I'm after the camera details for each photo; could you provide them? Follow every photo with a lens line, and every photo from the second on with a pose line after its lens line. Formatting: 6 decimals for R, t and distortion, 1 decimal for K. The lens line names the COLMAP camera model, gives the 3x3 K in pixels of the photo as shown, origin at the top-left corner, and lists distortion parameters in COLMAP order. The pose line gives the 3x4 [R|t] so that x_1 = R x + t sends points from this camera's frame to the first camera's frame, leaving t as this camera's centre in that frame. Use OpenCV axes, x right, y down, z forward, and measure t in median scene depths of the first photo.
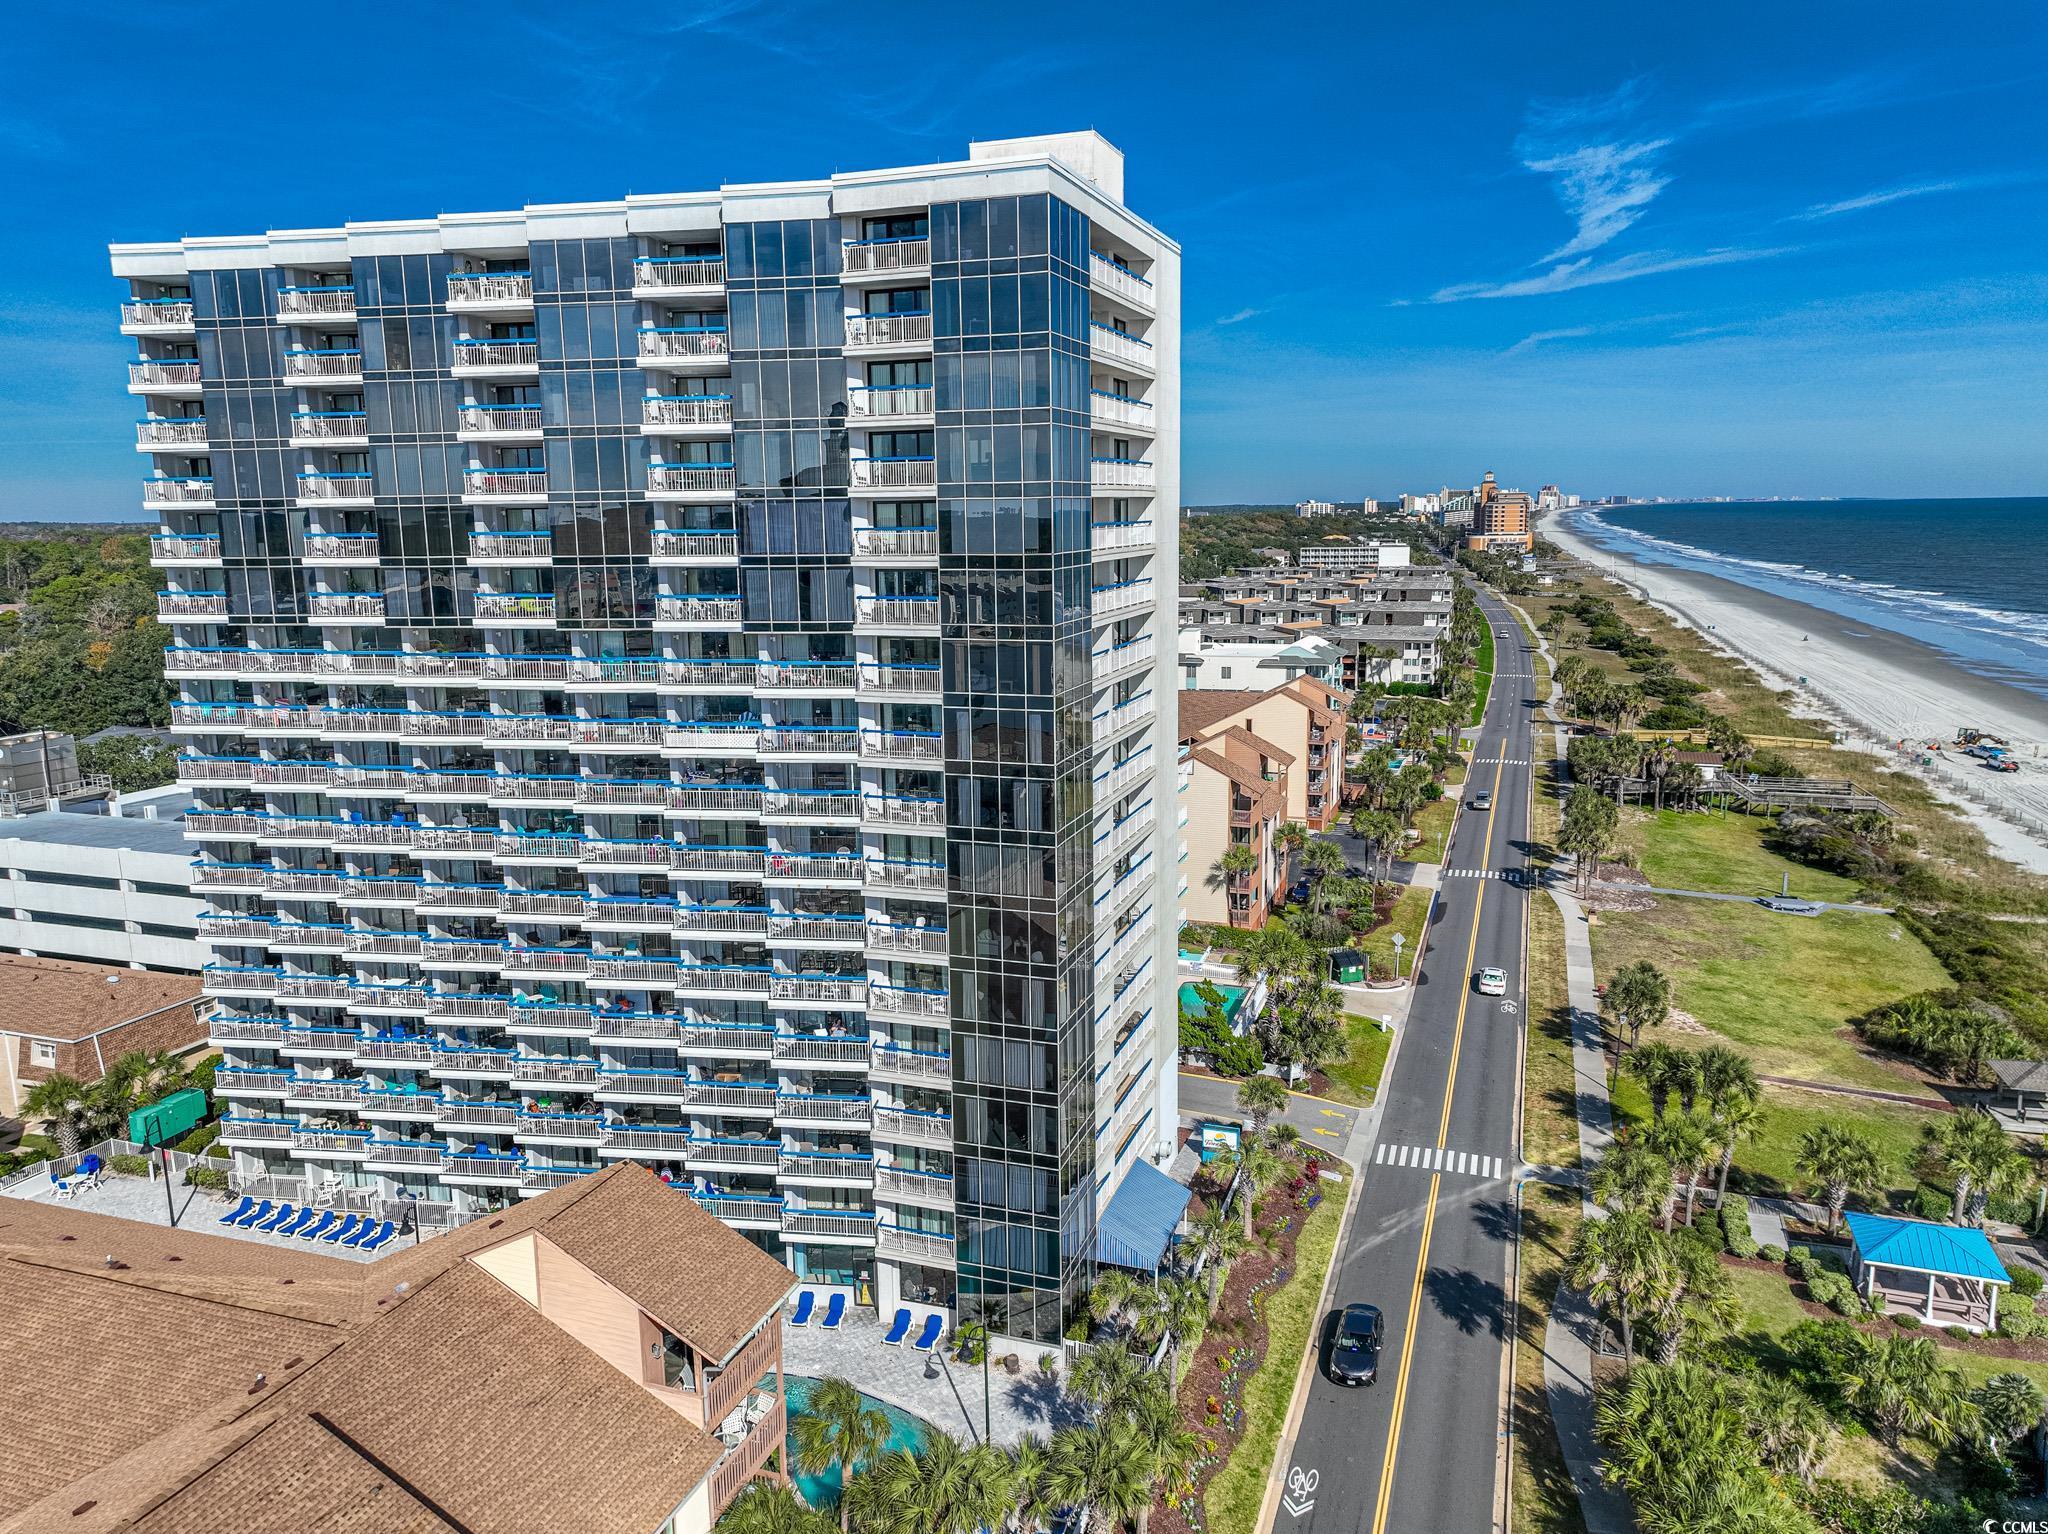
lens RADIAL K [[1441.4, 0, 1024.0], [0, 1441.4, 767.0], [0, 0, 1]] dist [0.001851, 0.025497]
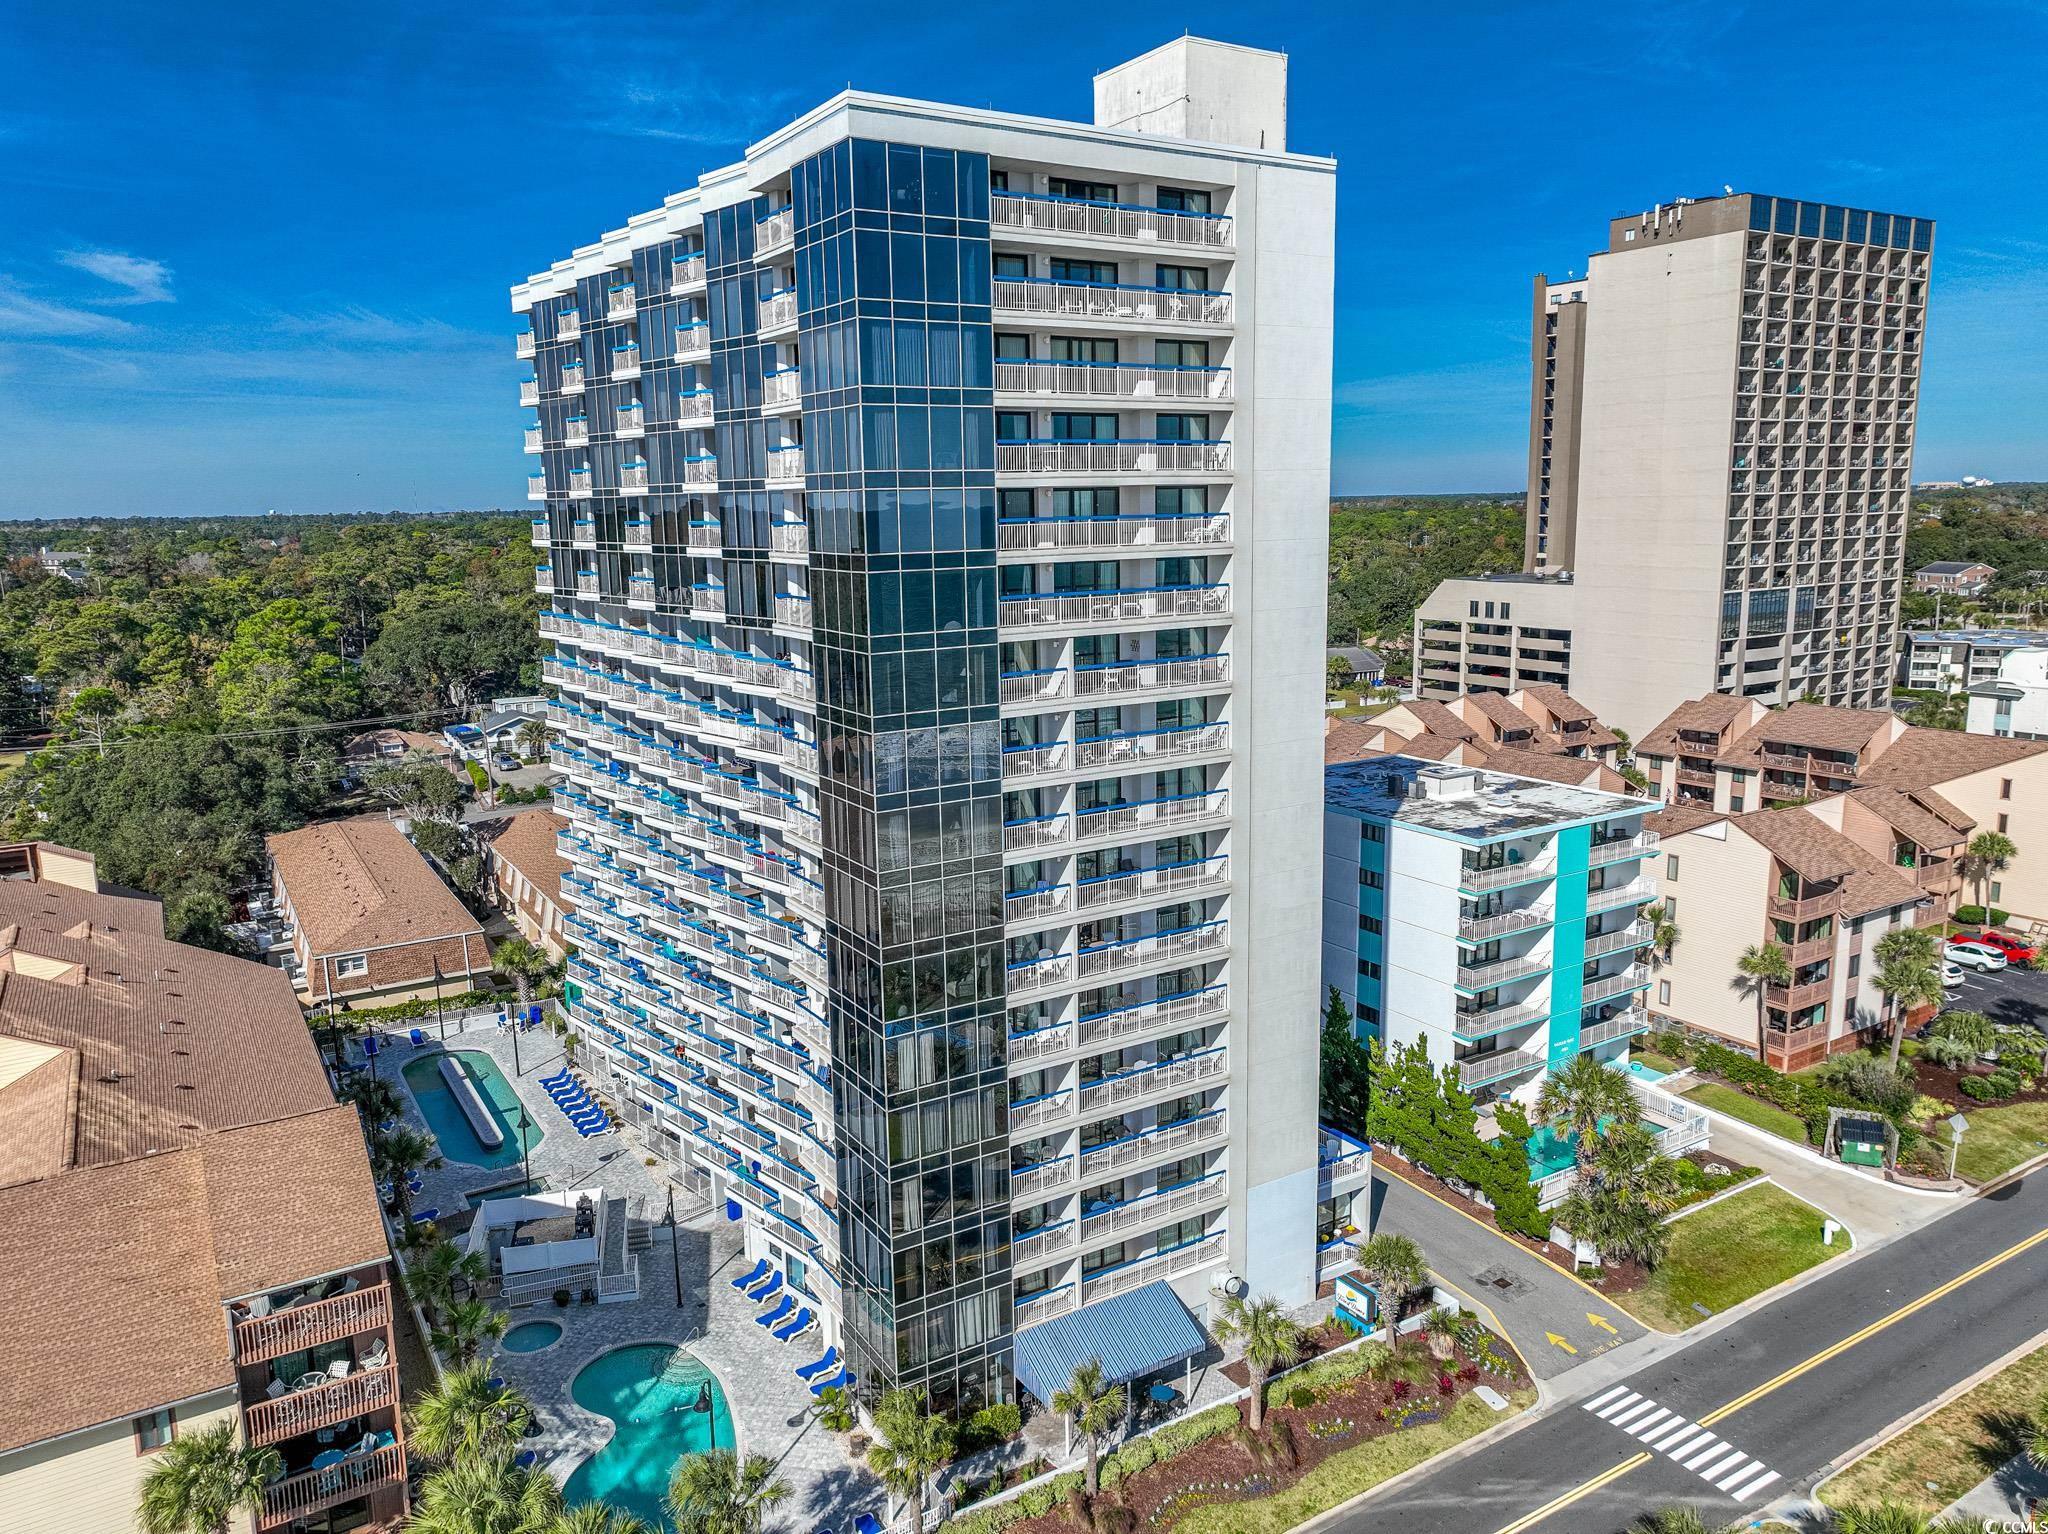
lens RADIAL K [[1441.4, 0, 1024.0], [0, 1441.4, 767.0], [0, 0, 1]] dist [0.001851, 0.025497]
pose [[0.781633, 0.115207, -0.613007, 0.290495], [-0.105216, 0.993064, 0.052475, -0.034613], [0.614800, 0.023482, 0.788333, 0.168652]]
